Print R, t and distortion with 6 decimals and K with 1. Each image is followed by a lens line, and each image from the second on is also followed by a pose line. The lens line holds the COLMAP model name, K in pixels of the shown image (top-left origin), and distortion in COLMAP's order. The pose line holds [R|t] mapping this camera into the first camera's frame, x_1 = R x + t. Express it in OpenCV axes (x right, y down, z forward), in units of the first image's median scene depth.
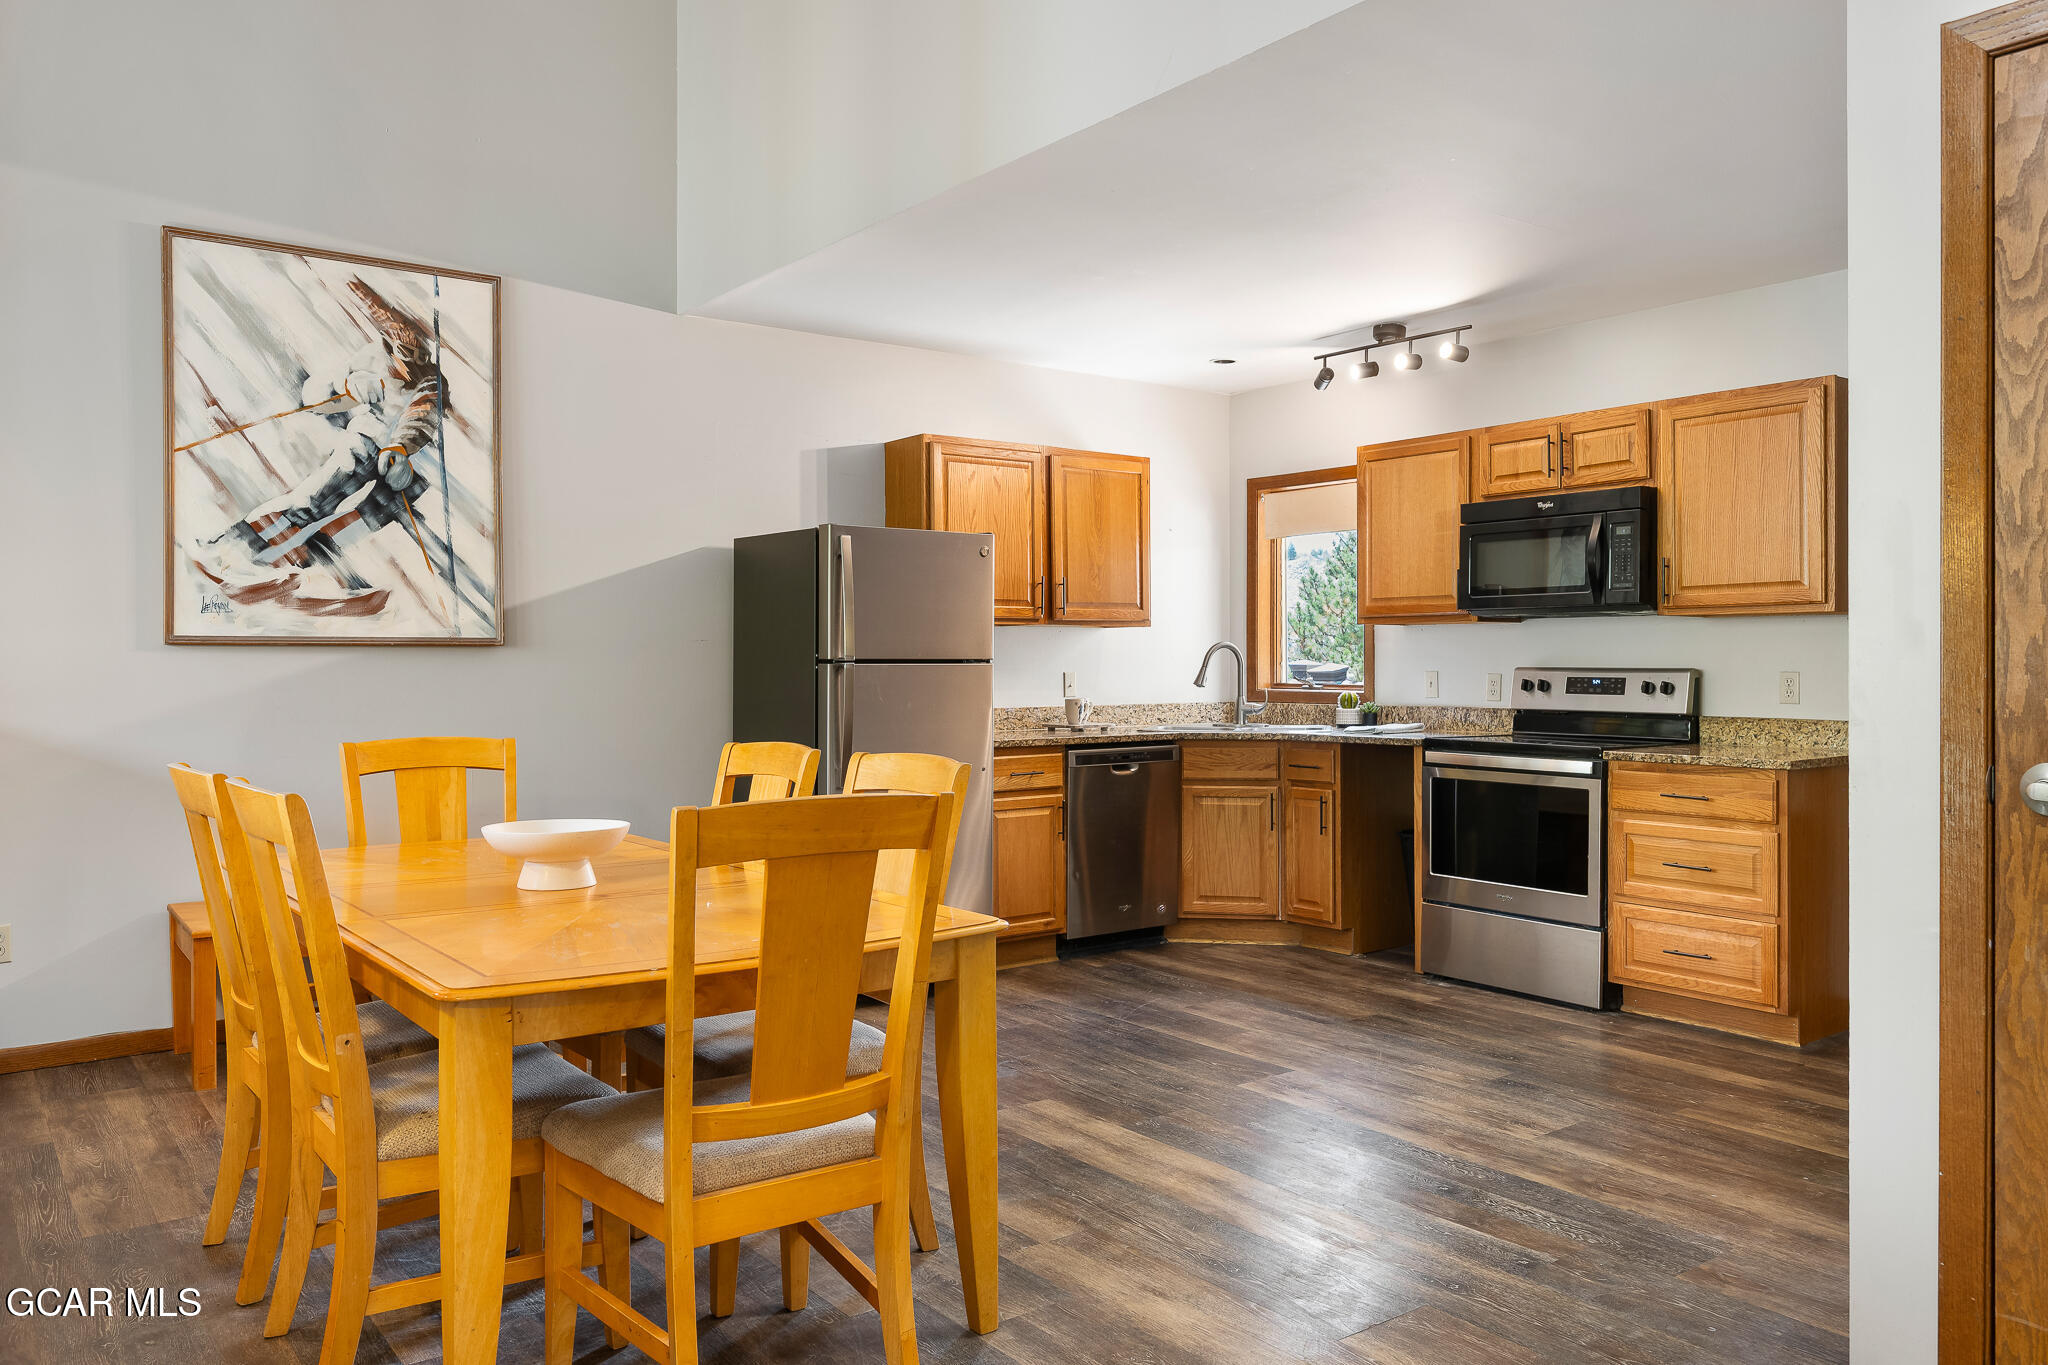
lens RADIAL K [[1476.8, 0, 1023.9], [0, 1476.8, 670.8], [0, 0, 1]] dist [-0.008556, 0.003150]
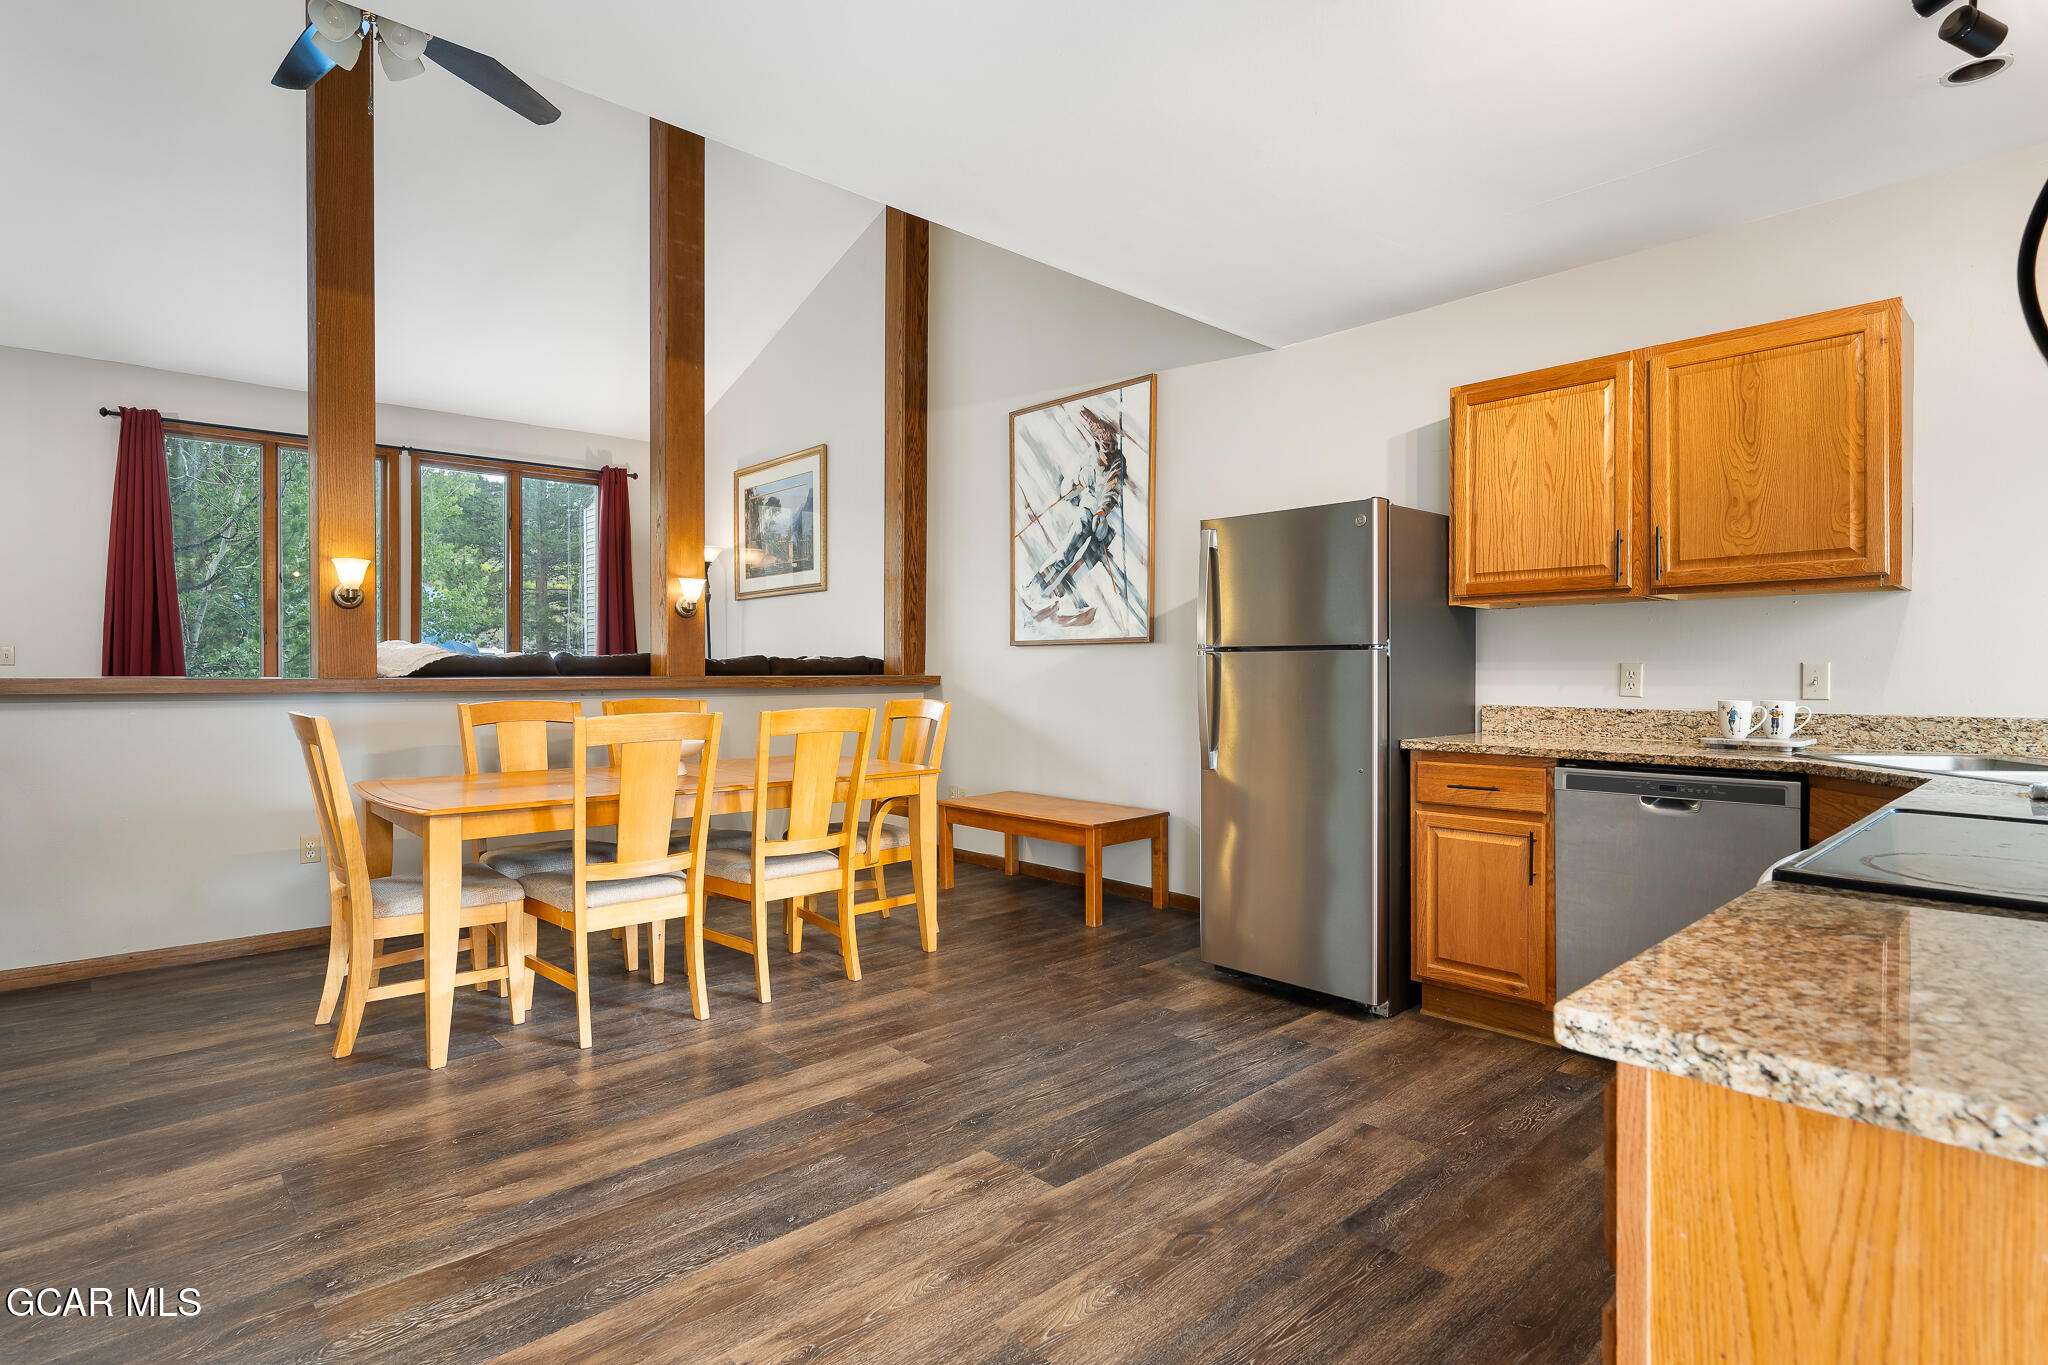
lens RADIAL K [[1021.2, 0, 1024.0], [0, 1021.2, 682.5], [0, 0, 1]] dist [-0.003524, -0.000914]
pose [[0.106122, 0.015059, -0.994239, 0.580188], [-0.006691, 0.999873, 0.014430, 0.007508], [0.994331, 0.005121, 0.106209, 0.780208]]
